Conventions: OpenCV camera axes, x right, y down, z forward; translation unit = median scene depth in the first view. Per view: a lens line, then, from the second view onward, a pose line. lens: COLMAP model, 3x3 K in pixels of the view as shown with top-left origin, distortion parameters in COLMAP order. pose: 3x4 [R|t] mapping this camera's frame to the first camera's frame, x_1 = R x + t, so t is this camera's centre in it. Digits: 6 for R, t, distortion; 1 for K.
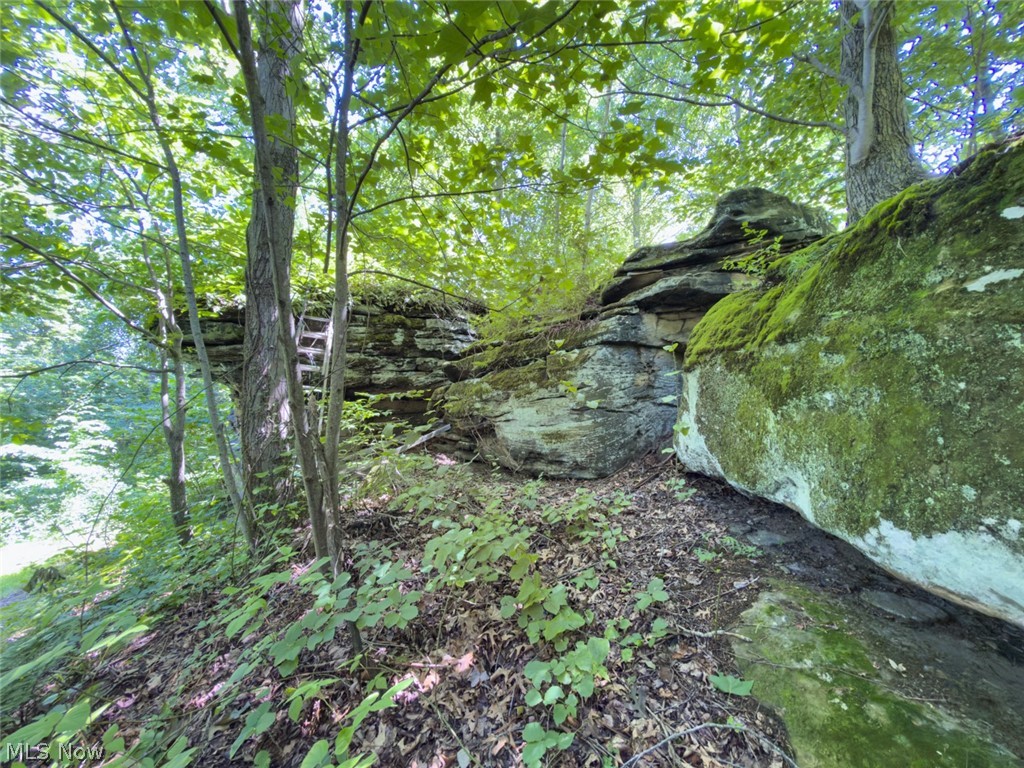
lens RADIAL K [[408.6, 0, 511.1], [0, 408.6, 379.0], [0, 0, 1]] dist [-0.000887, -0.000416]
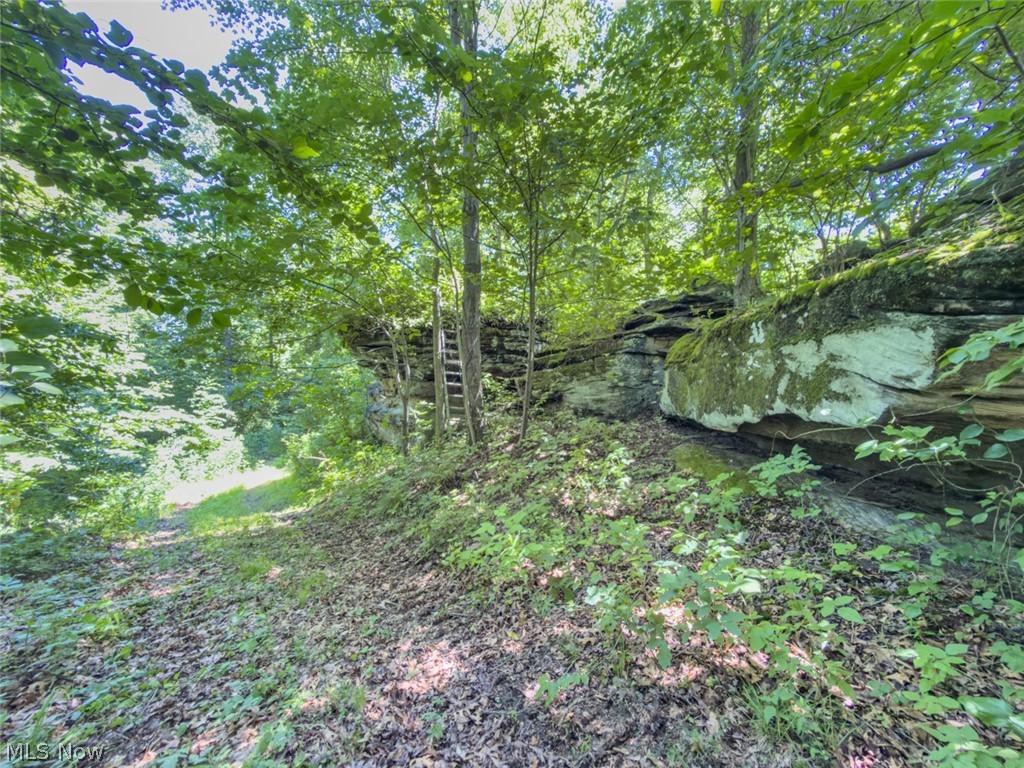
lens RADIAL K [[408.6, 0, 511.1], [0, 408.6, 379.0], [0, 0, 1]] dist [-0.000887, -0.000416]
pose [[0.999719, 0.010793, -0.021088, -0.266673], [-0.009862, 0.998993, 0.043780, -0.041916], [0.021540, -0.043559, 0.998819, -0.916548]]
